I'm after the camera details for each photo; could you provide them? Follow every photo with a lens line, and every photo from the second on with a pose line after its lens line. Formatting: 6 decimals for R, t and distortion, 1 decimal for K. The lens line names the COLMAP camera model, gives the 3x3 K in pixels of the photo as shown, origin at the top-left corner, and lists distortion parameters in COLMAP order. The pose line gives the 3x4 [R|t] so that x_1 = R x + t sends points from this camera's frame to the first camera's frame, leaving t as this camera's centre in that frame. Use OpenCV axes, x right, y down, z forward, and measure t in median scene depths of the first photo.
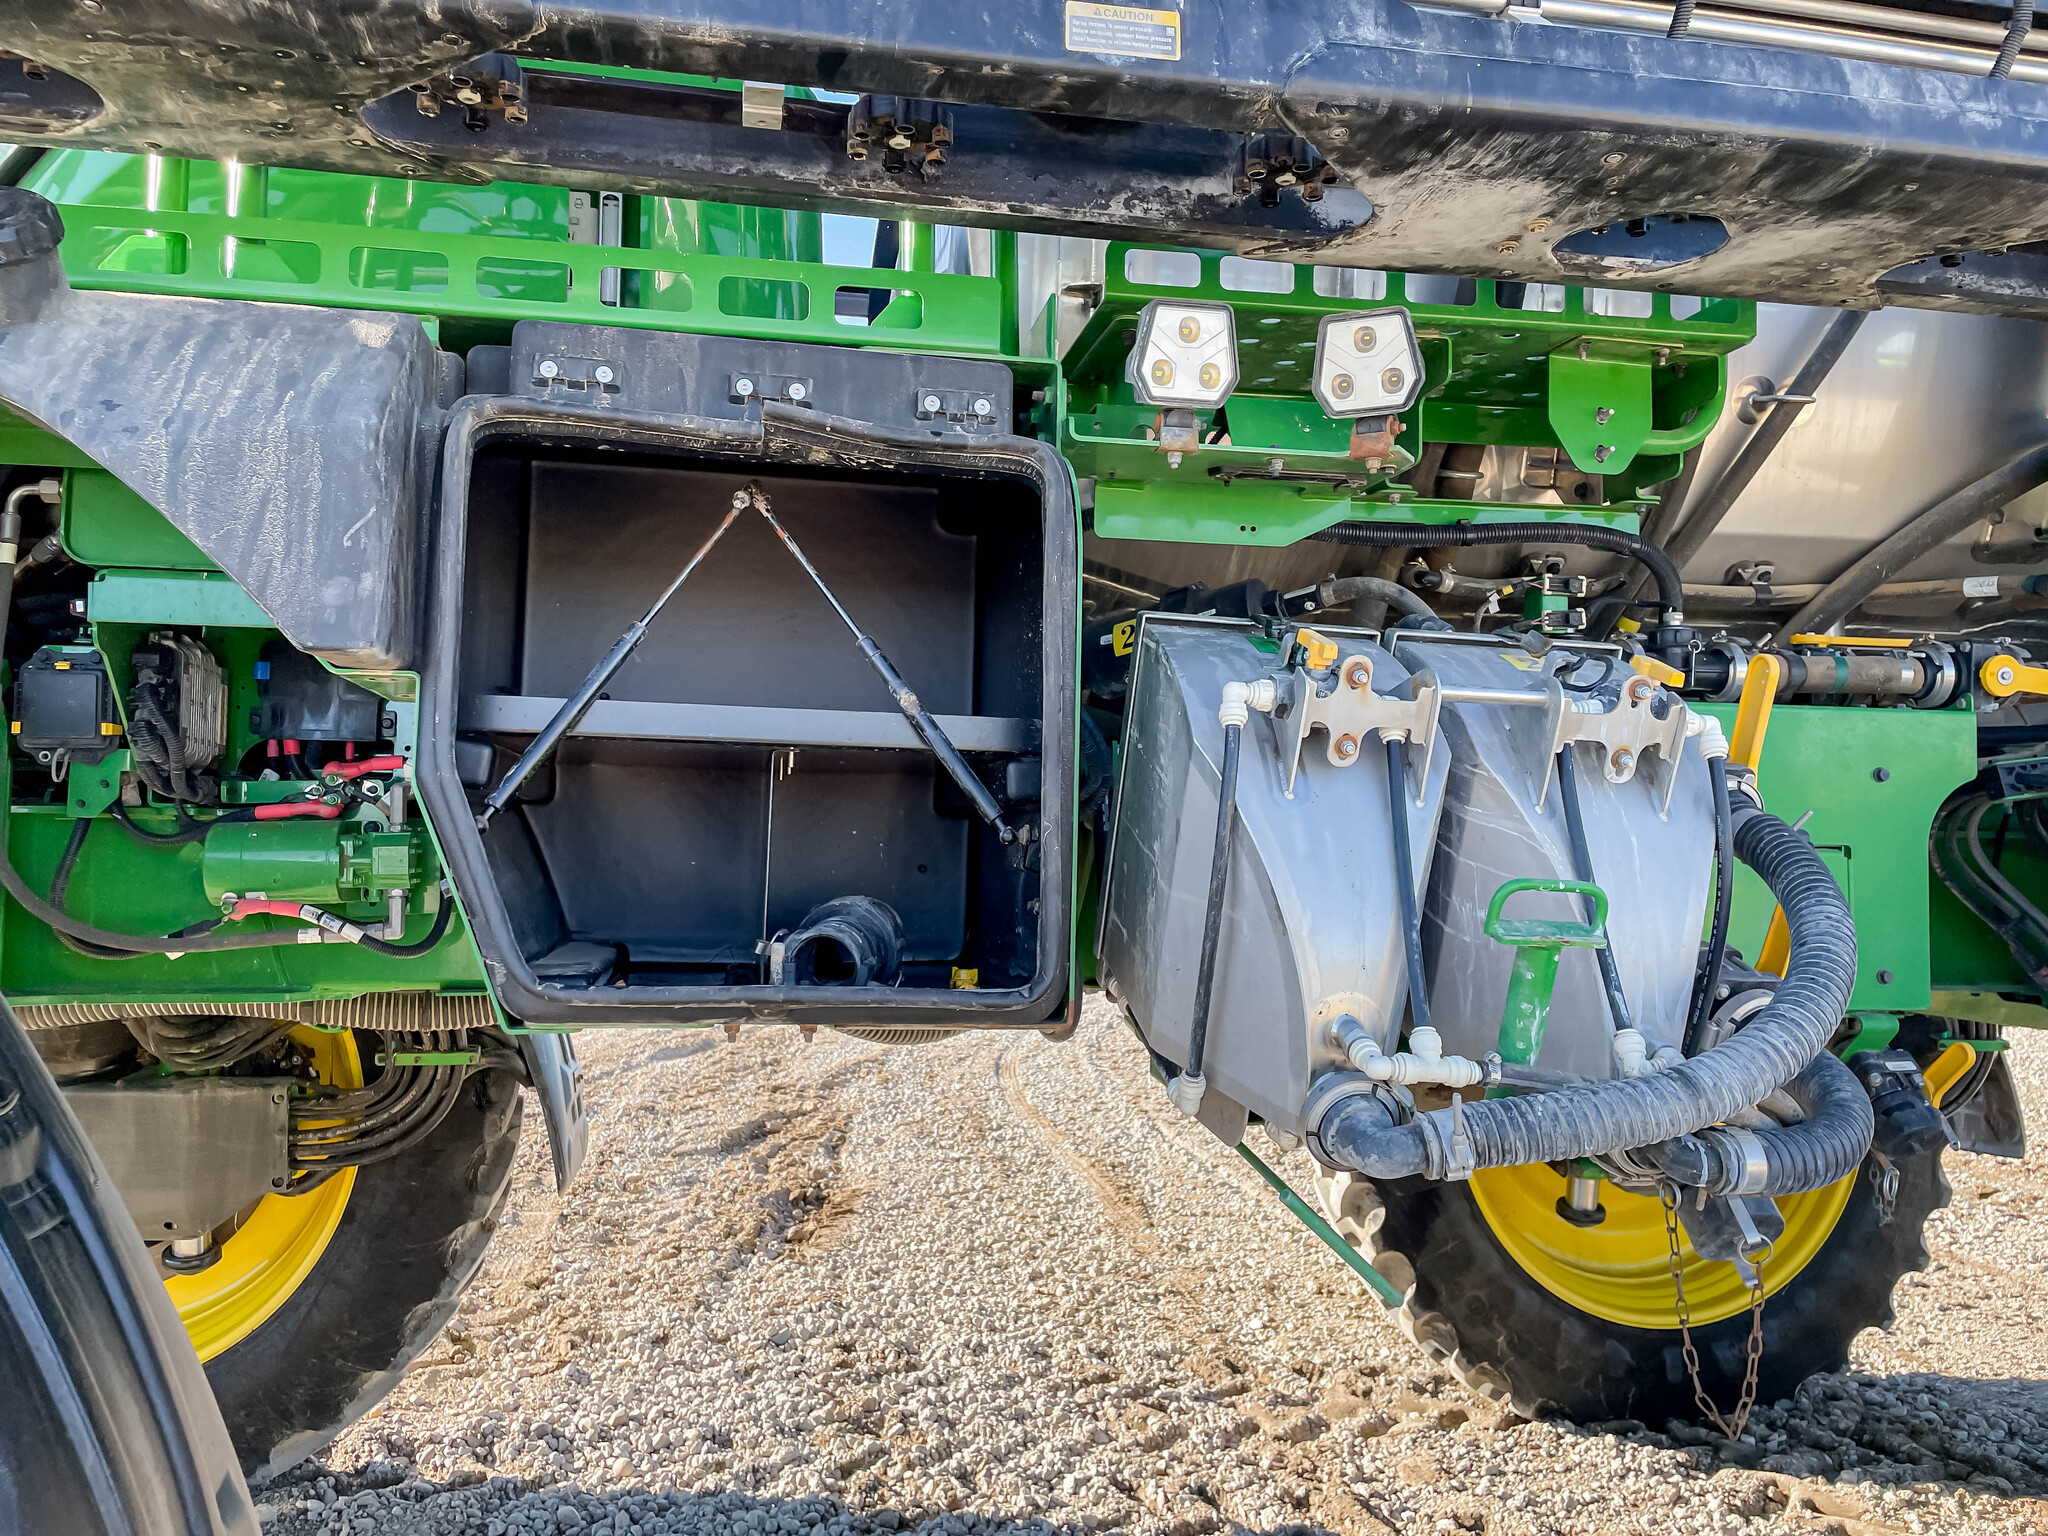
lens RADIAL K [[1545.0, 0, 1014.6], [0, 1545.0, 754.9], [0, 0, 1]] dist [0.102401, -0.134360]
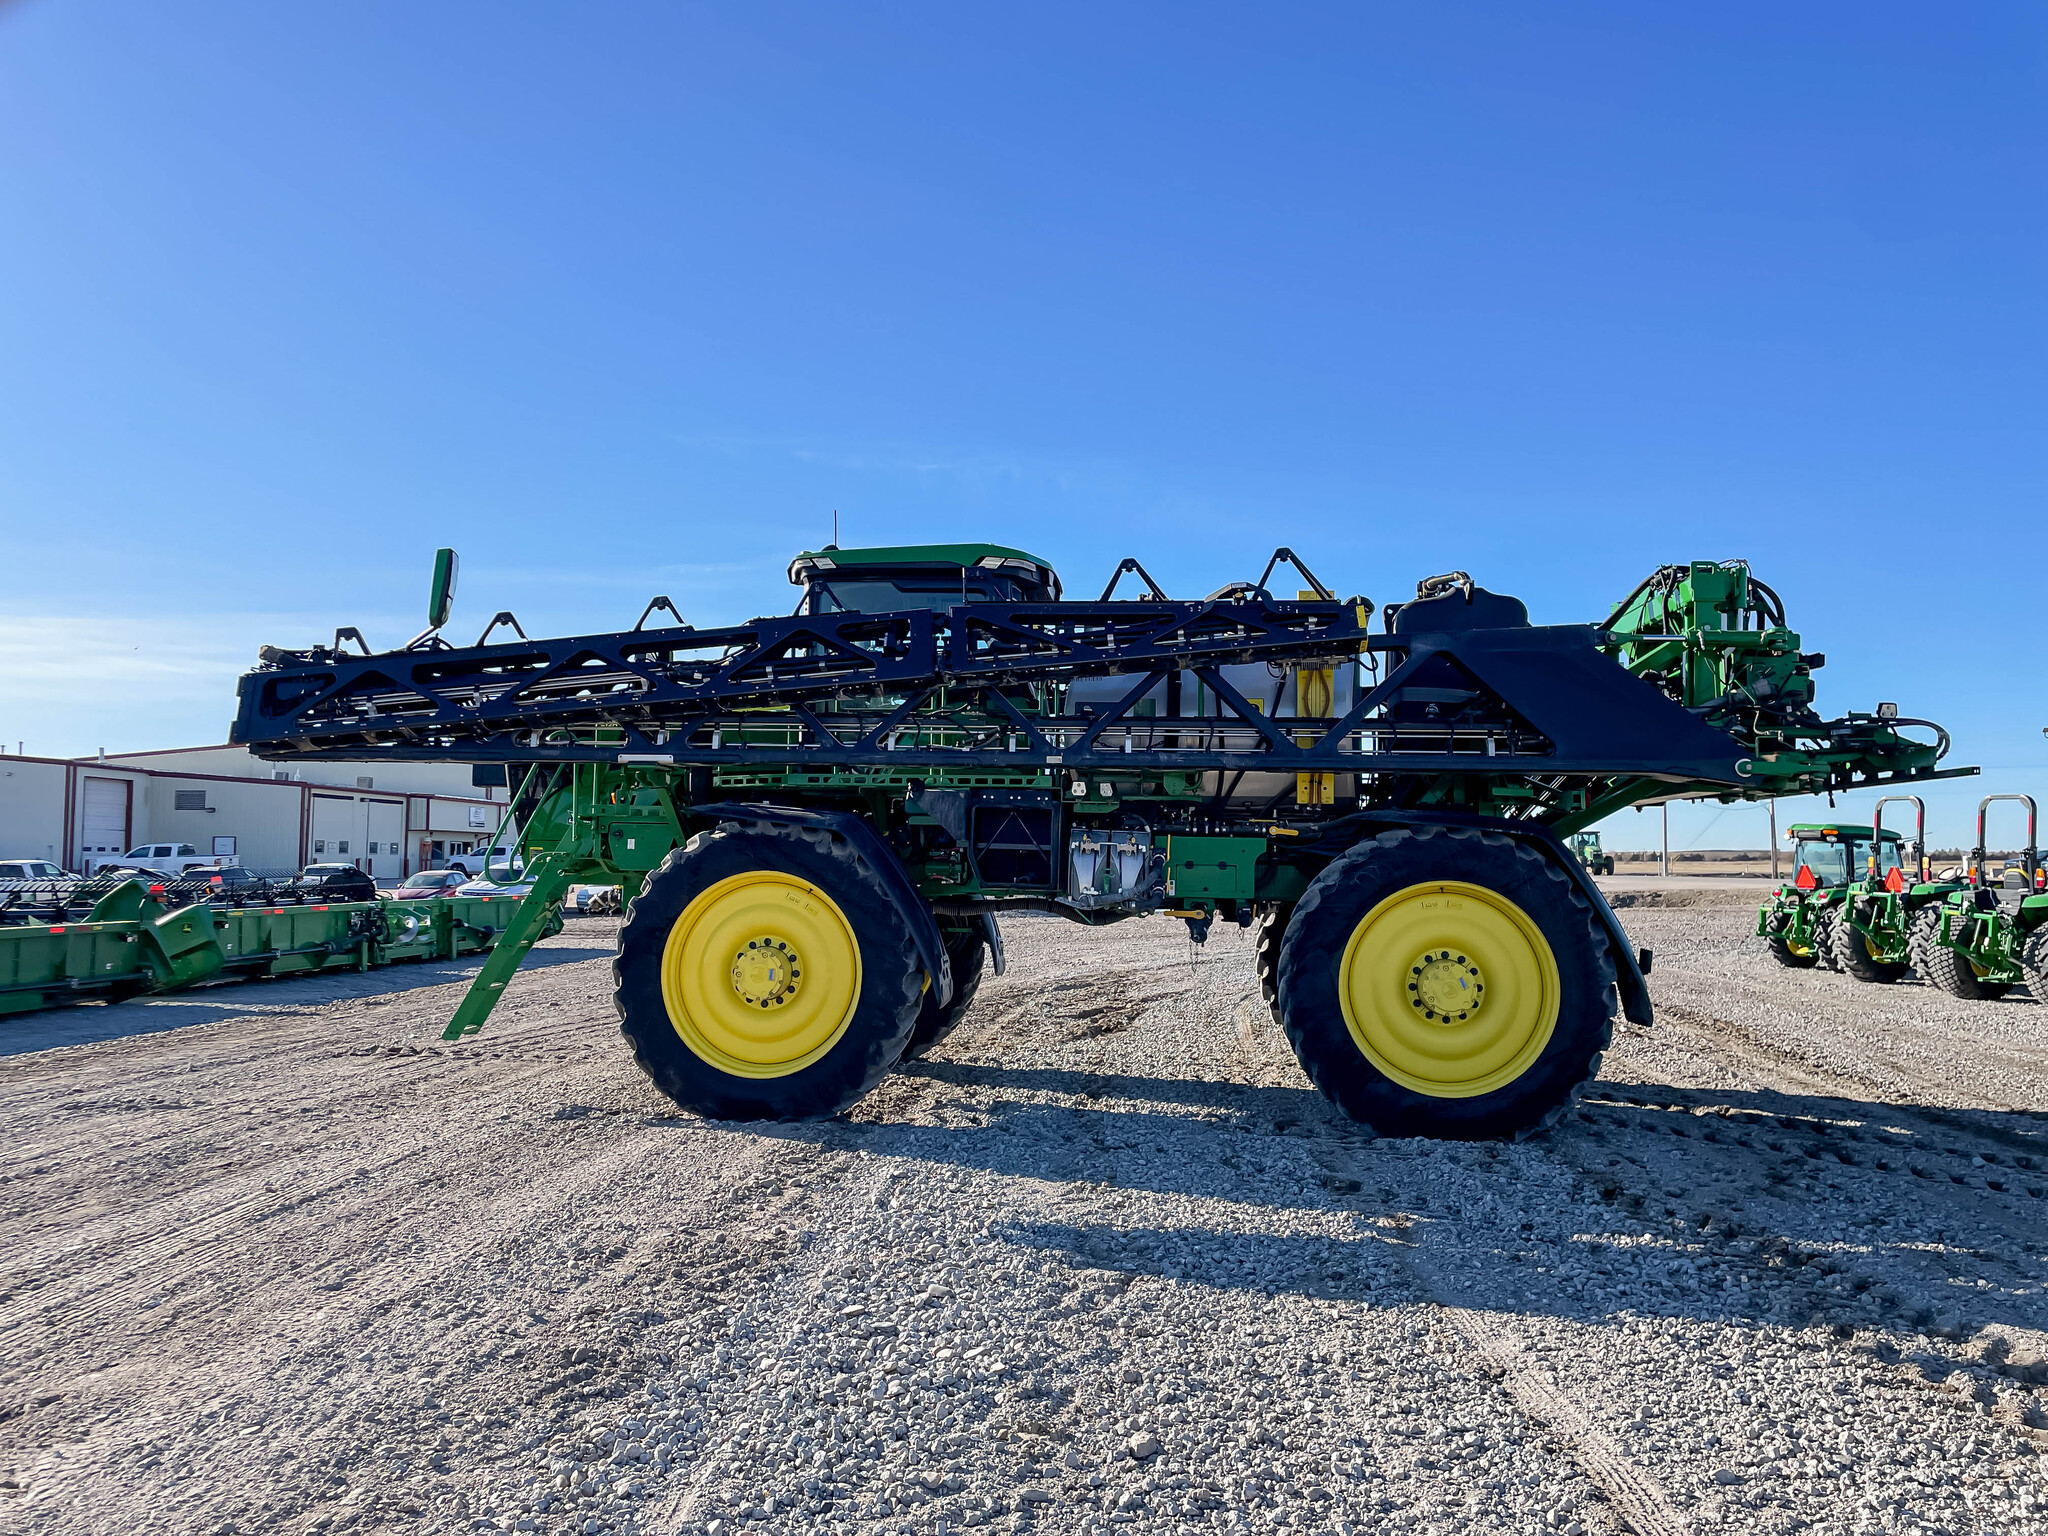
lens RADIAL K [[1545.0, 0, 1014.6], [0, 1545.0, 754.9], [0, 0, 1]] dist [0.102401, -0.134360]
pose [[0.958509, -0.025847, -0.283888, 1.213370], [0.016712, 0.999263, -0.034553, -0.130539], [0.284572, 0.028375, 0.958235, -3.773122]]
